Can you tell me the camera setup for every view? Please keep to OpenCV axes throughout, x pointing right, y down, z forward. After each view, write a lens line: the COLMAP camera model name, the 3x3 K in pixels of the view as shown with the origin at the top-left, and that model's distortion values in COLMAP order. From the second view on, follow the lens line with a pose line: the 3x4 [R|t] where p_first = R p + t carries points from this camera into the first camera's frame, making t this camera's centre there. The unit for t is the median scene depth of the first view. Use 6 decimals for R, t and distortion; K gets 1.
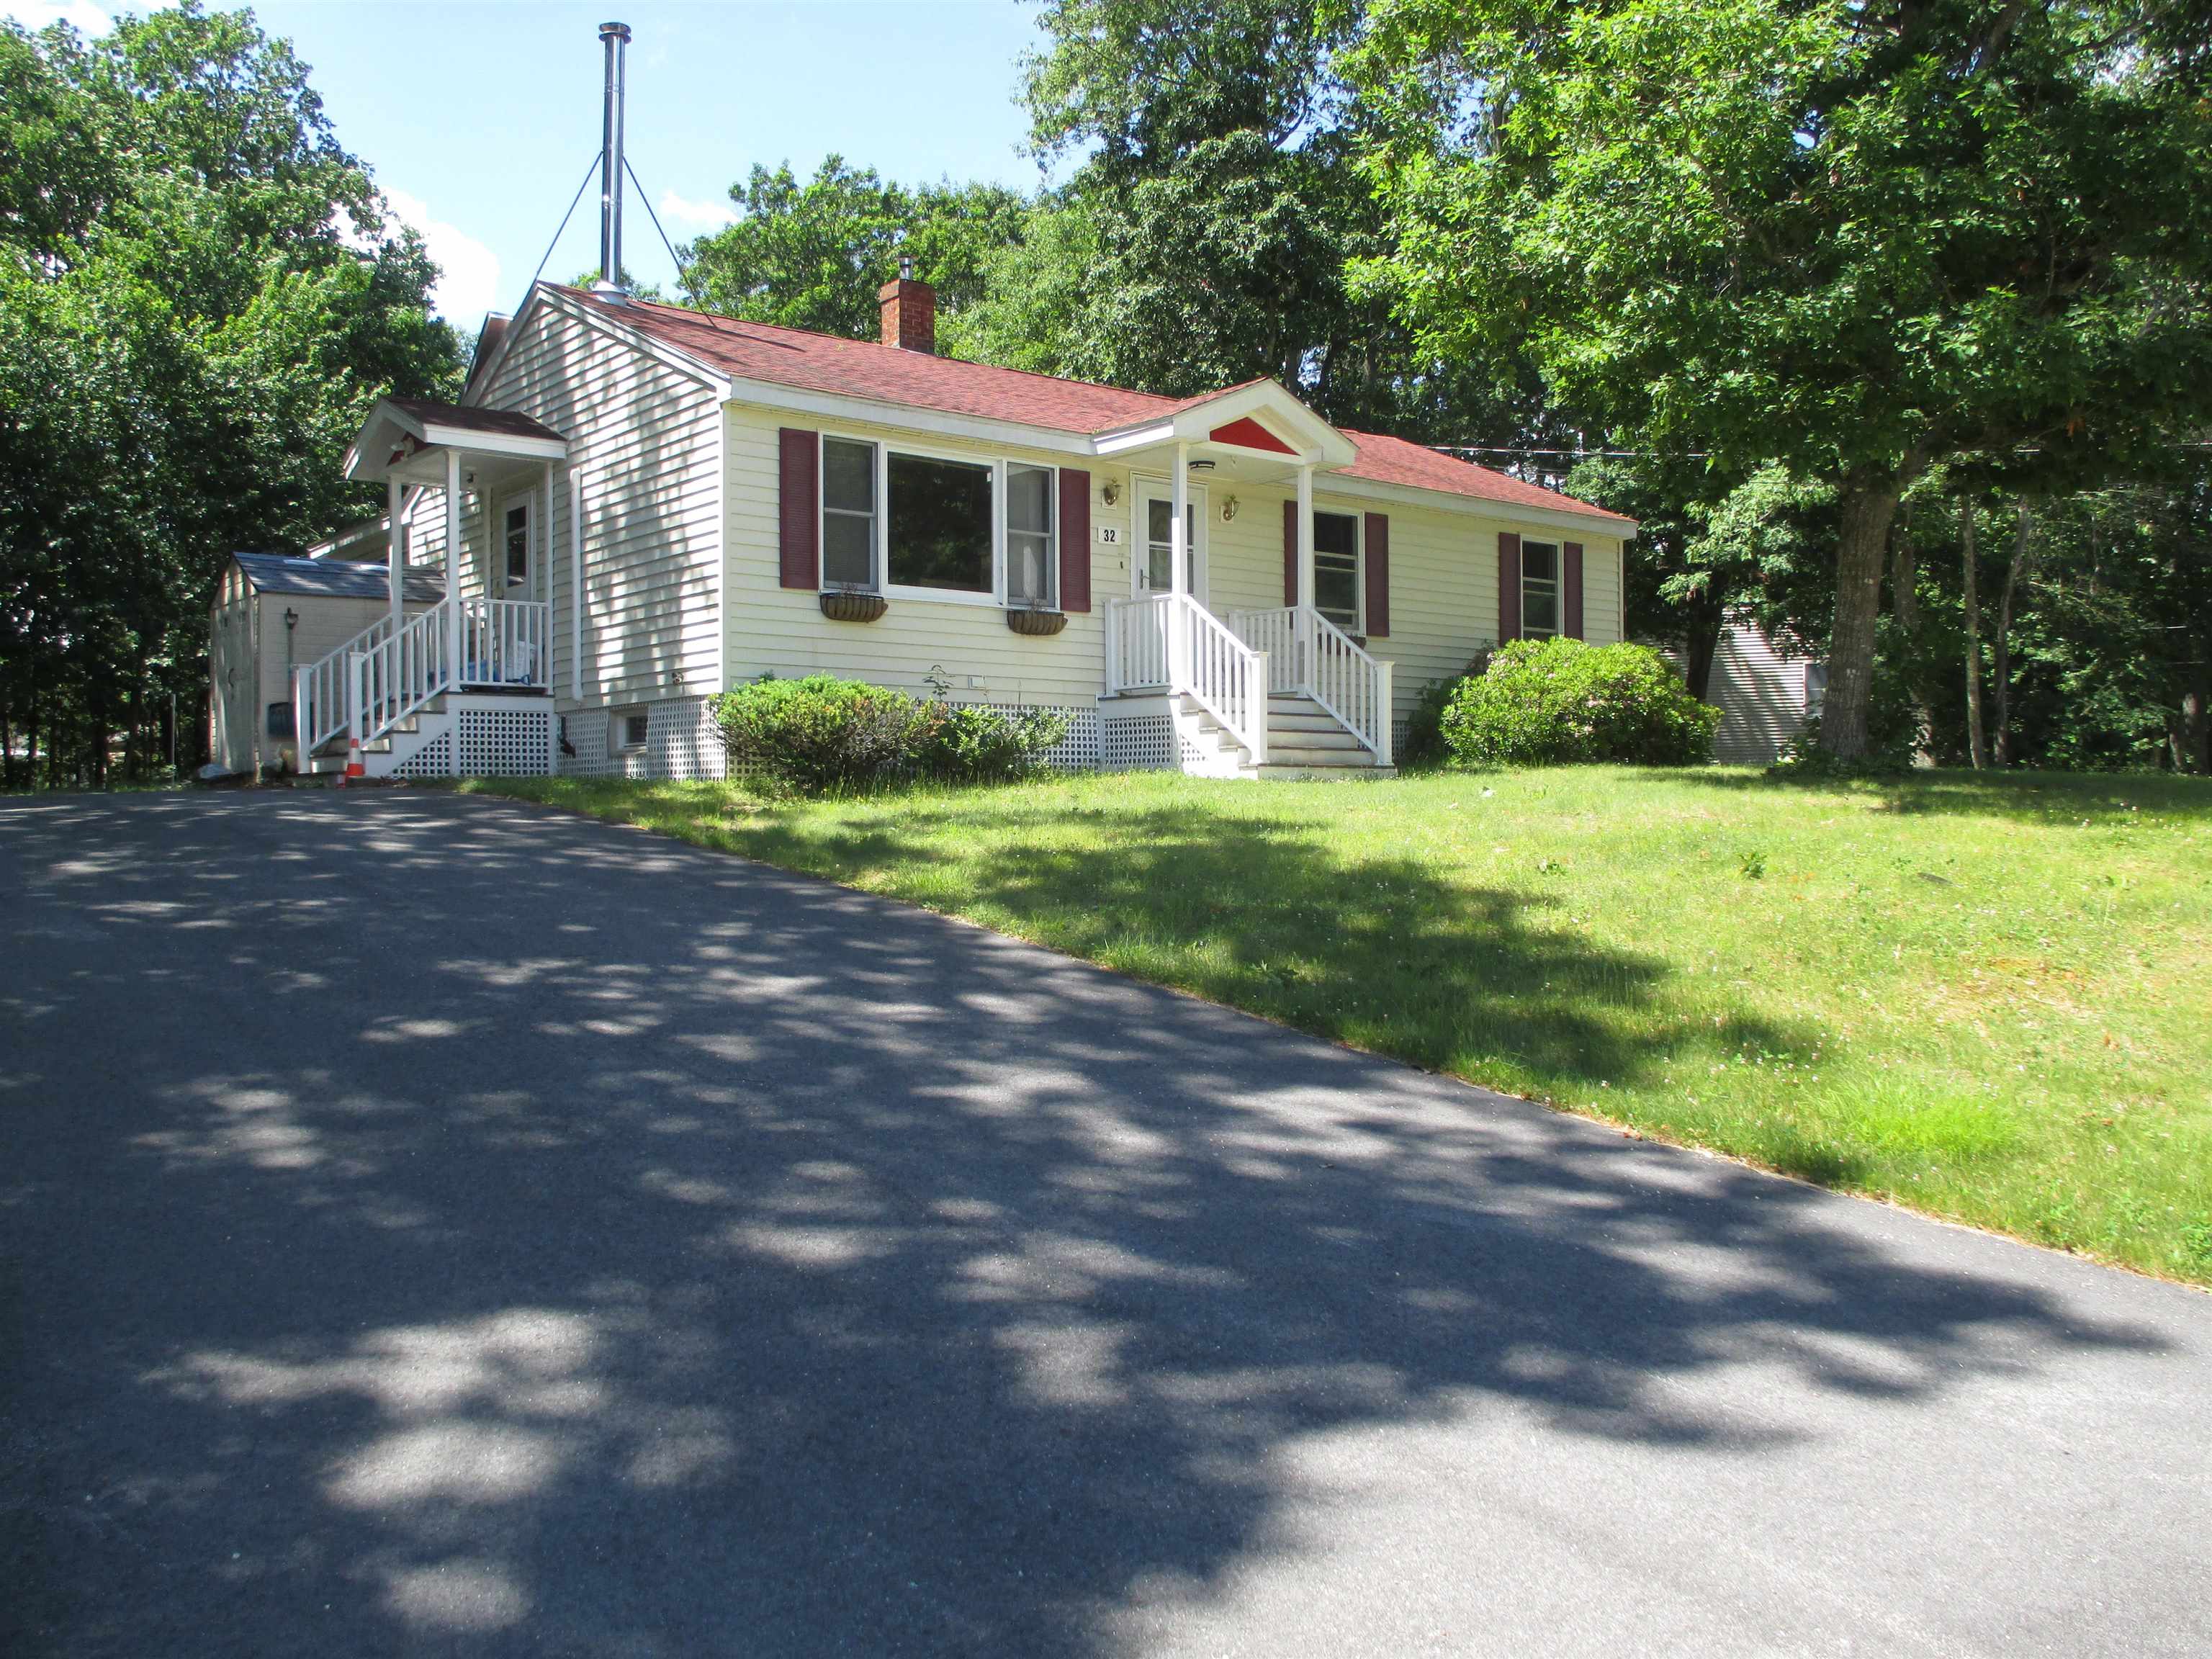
lens RADIAL K [[1835.2, 0, 1095.7], [0, 1835.2, 829.6], [0, 0, 1]] dist [-0.020912, -0.012368]
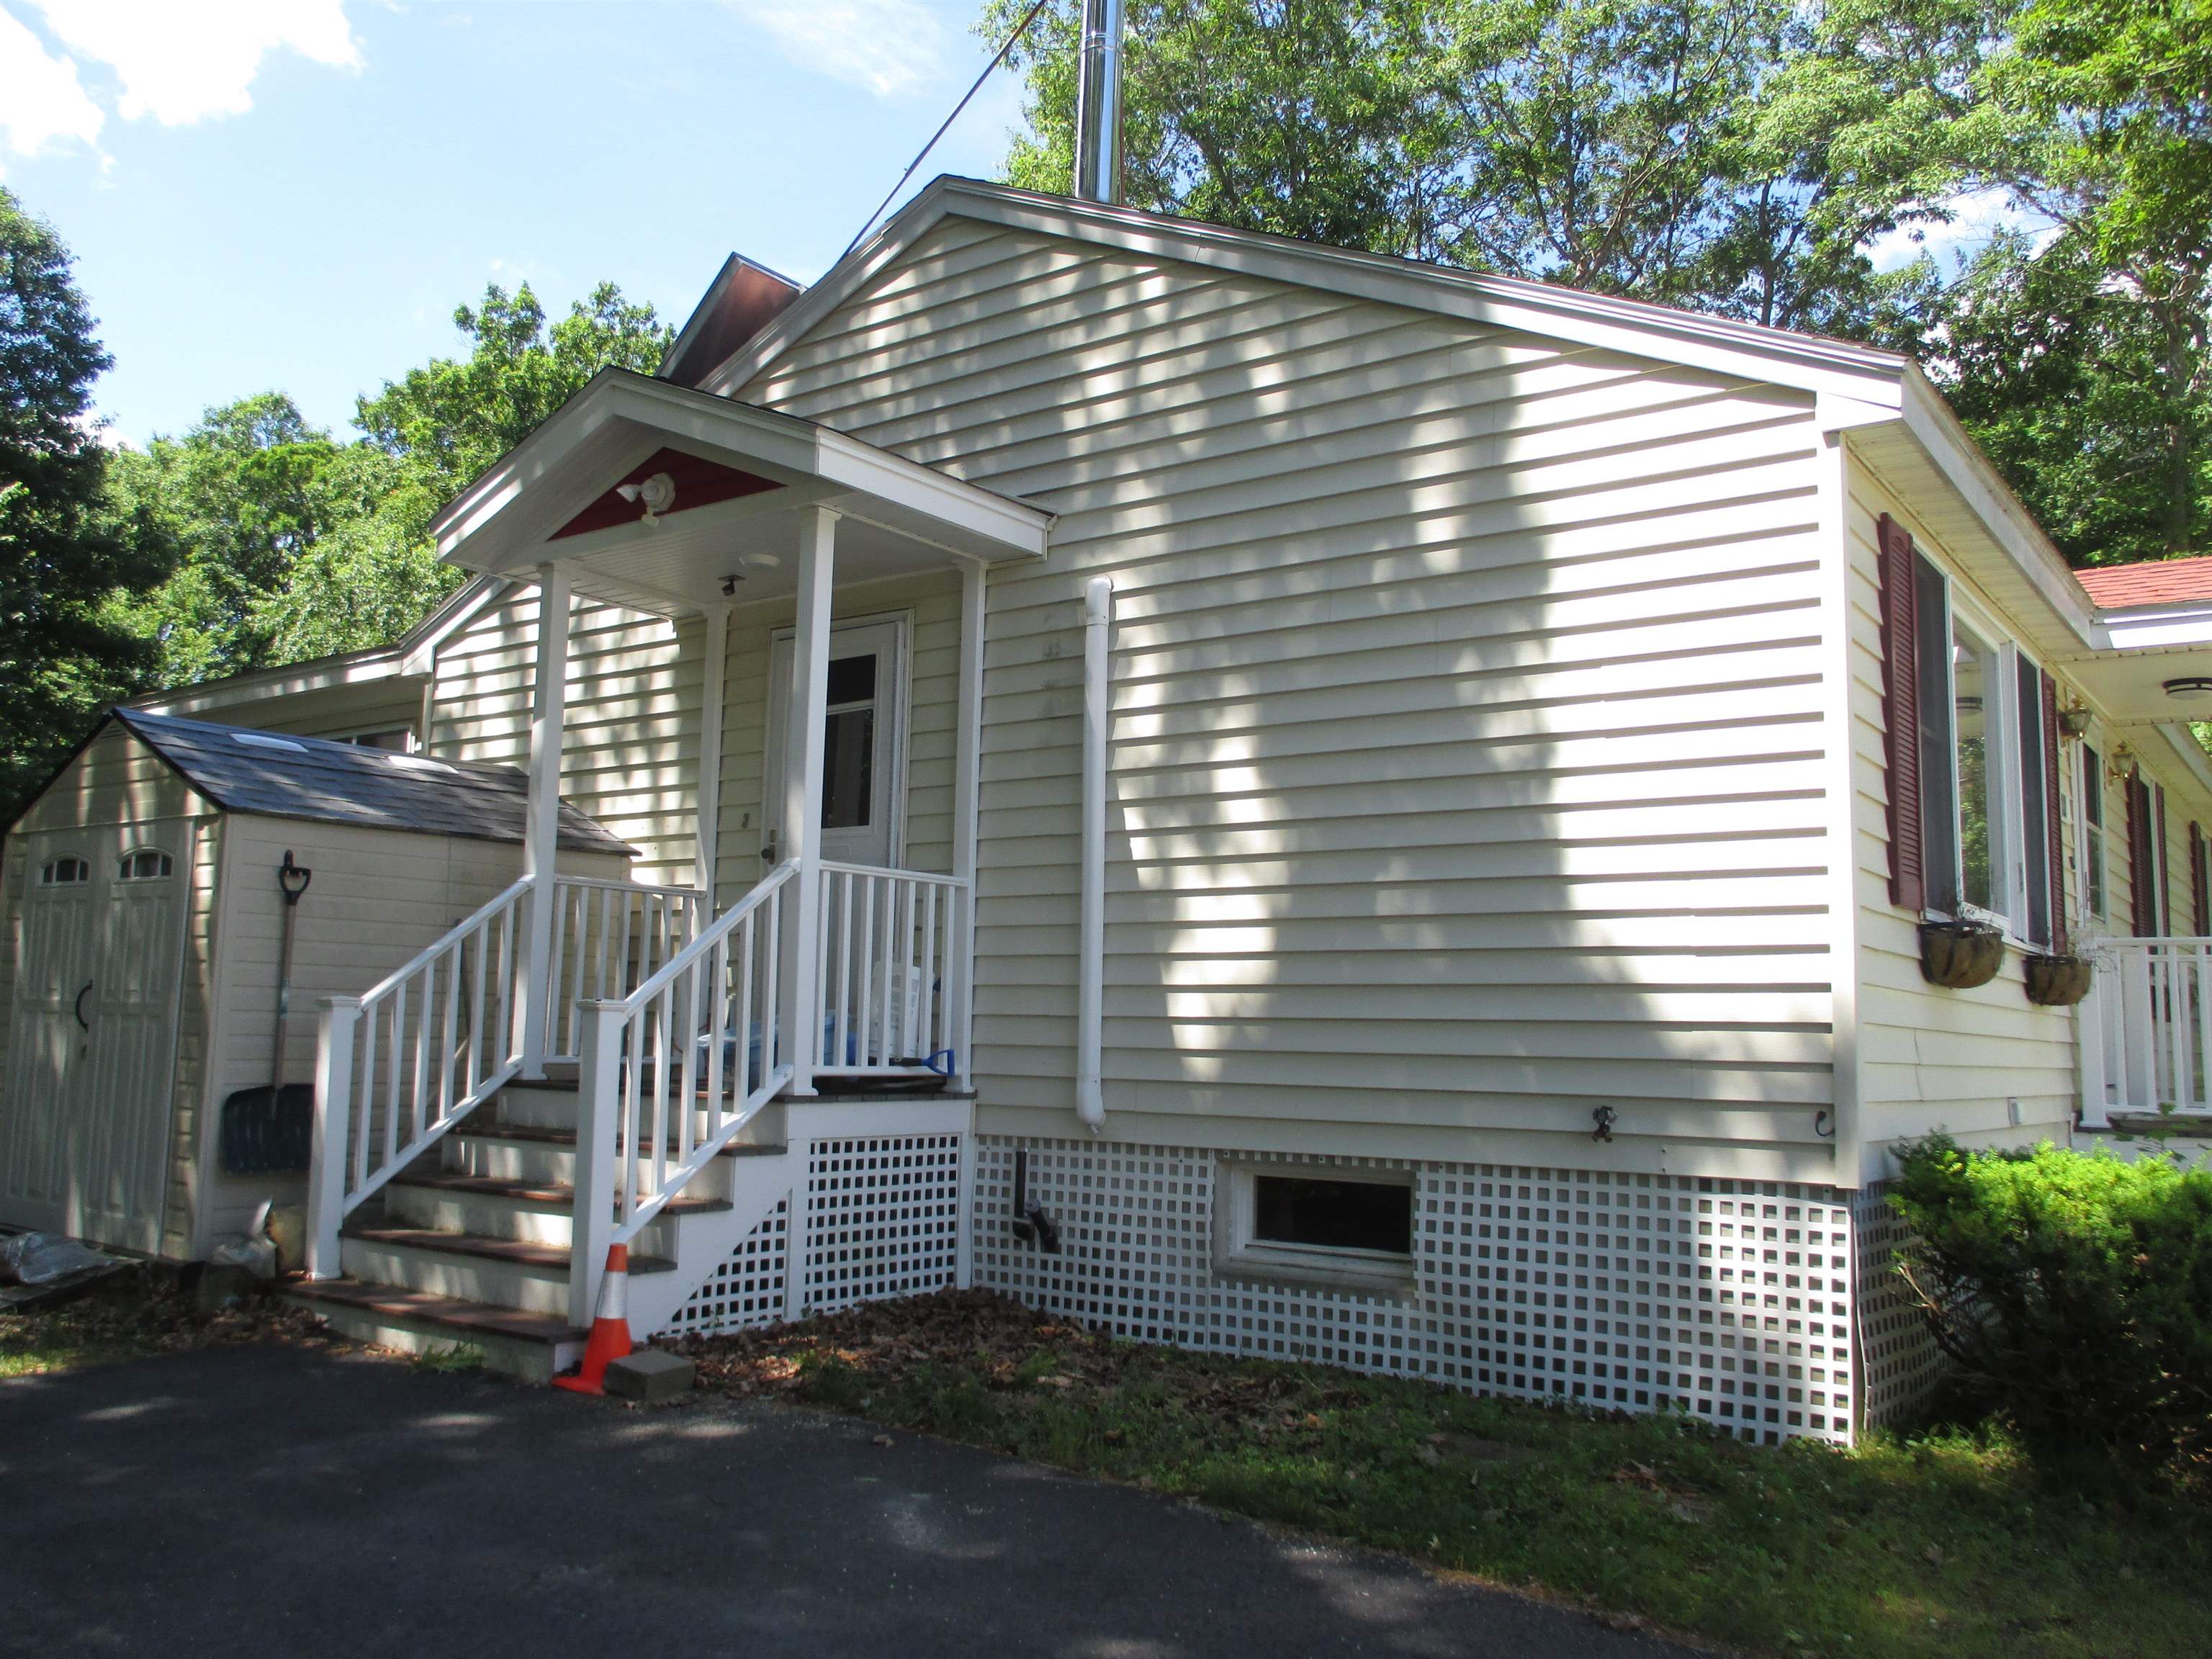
lens RADIAL K [[1835.2, 0, 1113.0], [0, 1835.2, 822.5], [0, 0, 1]] dist [-0.020912, -0.012368]
pose [[0.965368, 0.057718, 0.254427, -0.378003], [-0.024563, 0.990997, -0.131610, -0.080747], [-0.259732, 0.120803, 0.958095, 0.574622]]
